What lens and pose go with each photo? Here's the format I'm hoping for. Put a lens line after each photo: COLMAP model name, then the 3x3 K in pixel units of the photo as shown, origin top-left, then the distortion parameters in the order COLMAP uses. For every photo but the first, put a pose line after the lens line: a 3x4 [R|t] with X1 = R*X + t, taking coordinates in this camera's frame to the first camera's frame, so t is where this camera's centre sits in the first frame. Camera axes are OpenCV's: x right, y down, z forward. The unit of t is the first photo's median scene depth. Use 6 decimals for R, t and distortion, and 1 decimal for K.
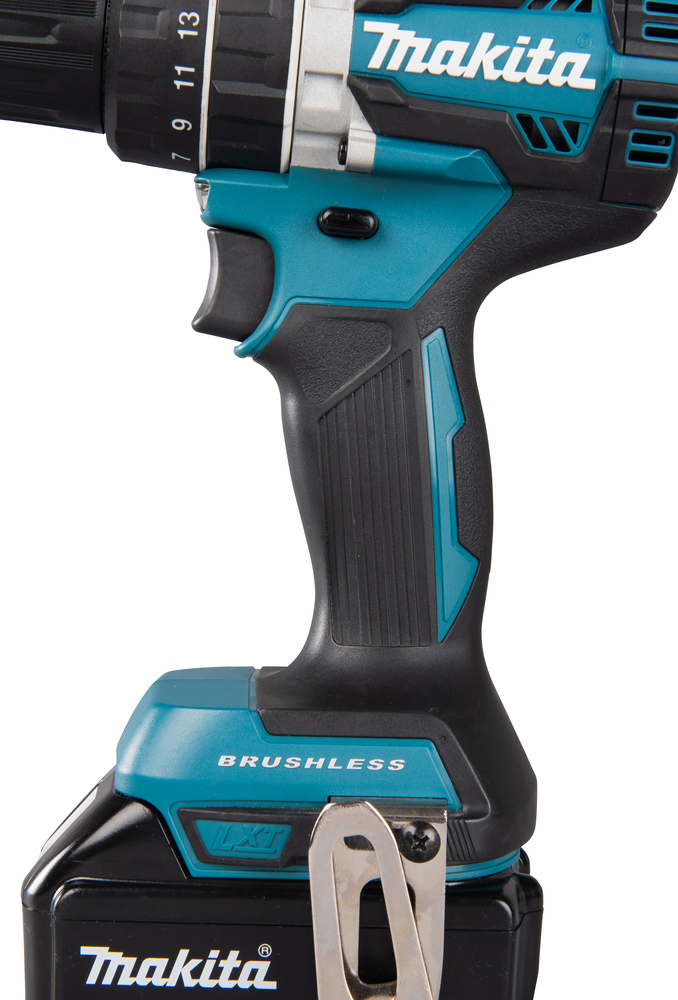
lens RADIAL K [[2341.0, 0, 323.5], [0, 2341.0, 504.3], [0, 0, 1]] dist [0.028912, 0.000000]
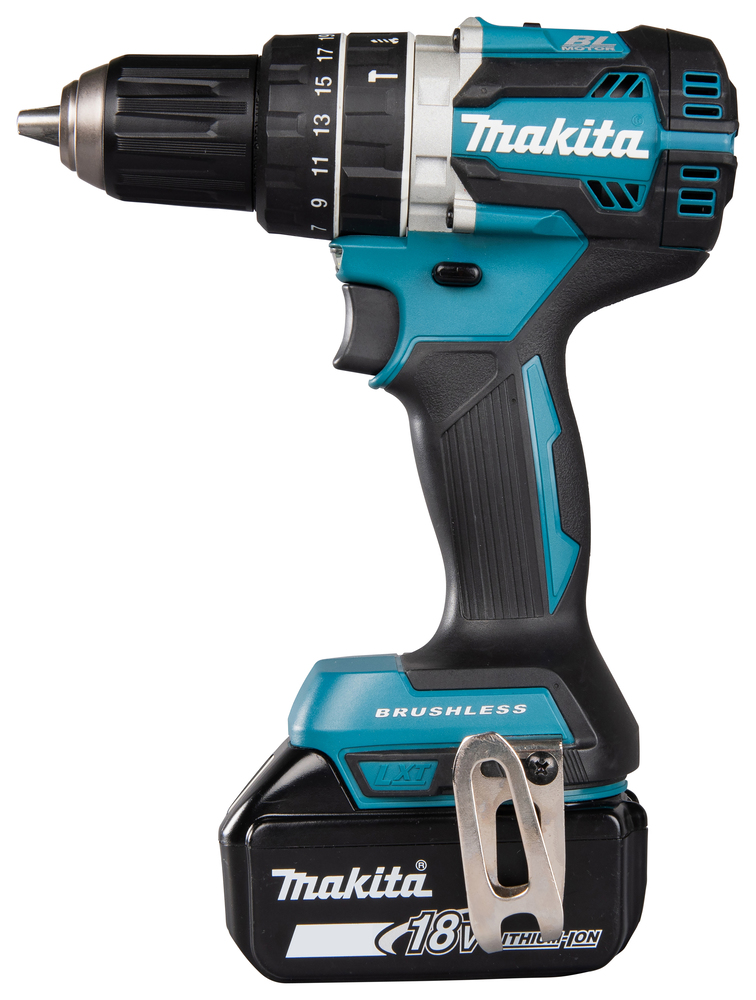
lens RADIAL K [[3515.4, 0, 427.6], [0, 3515.4, 474.7], [0, 0, 1]] dist [-0.169670, 0.000000]
pose [[0.998595, -0.052933, 0.002293, -0.015065], [0.052977, 0.996974, -0.056891, 0.090746], [0.000726, 0.056932, 0.998378, -0.852657]]
